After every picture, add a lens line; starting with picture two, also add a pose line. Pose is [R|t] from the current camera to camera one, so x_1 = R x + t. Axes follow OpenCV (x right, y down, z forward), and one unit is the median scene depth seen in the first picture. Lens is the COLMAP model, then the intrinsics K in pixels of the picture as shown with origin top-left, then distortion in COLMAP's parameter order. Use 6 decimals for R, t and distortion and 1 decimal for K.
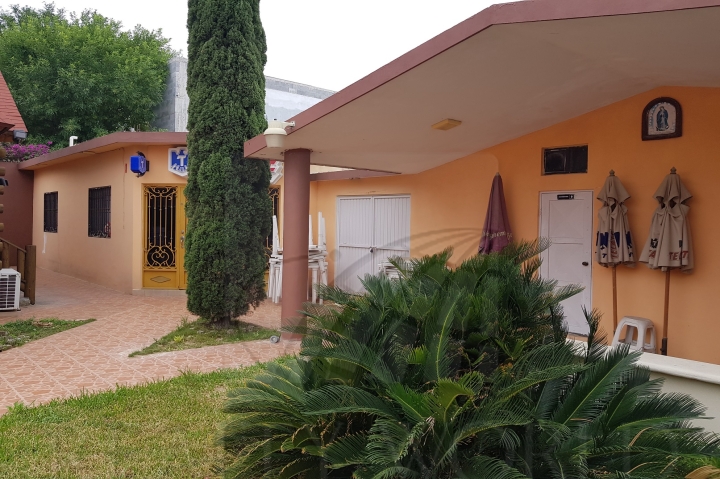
lens RADIAL K [[559.4, 0, 360.3], [0, 559.4, 238.1], [0, 0, 1]] dist [0.046871, -0.085844]
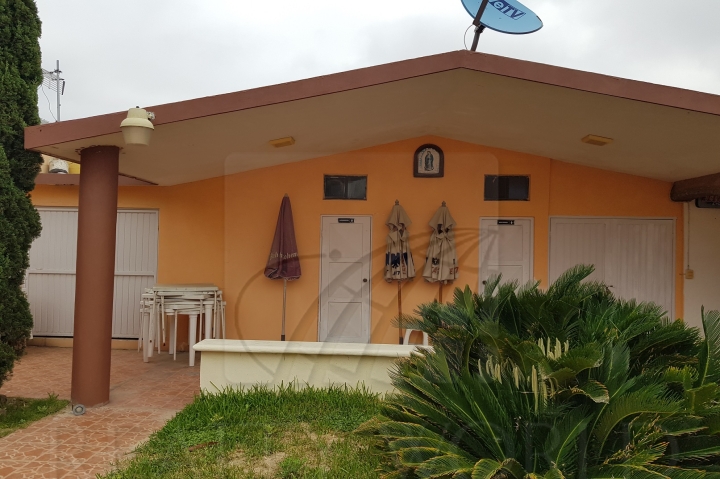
lens RADIAL K [[559.4, 0, 359.5], [0, 559.4, 238.5], [0, 0, 1]] dist [0.046871, -0.085844]
pose [[0.680943, 0.004321, 0.732324, -0.469687], [0.012280, 0.999775, -0.017318, -0.021572], [-0.732234, 0.020785, 0.680736, 0.270409]]
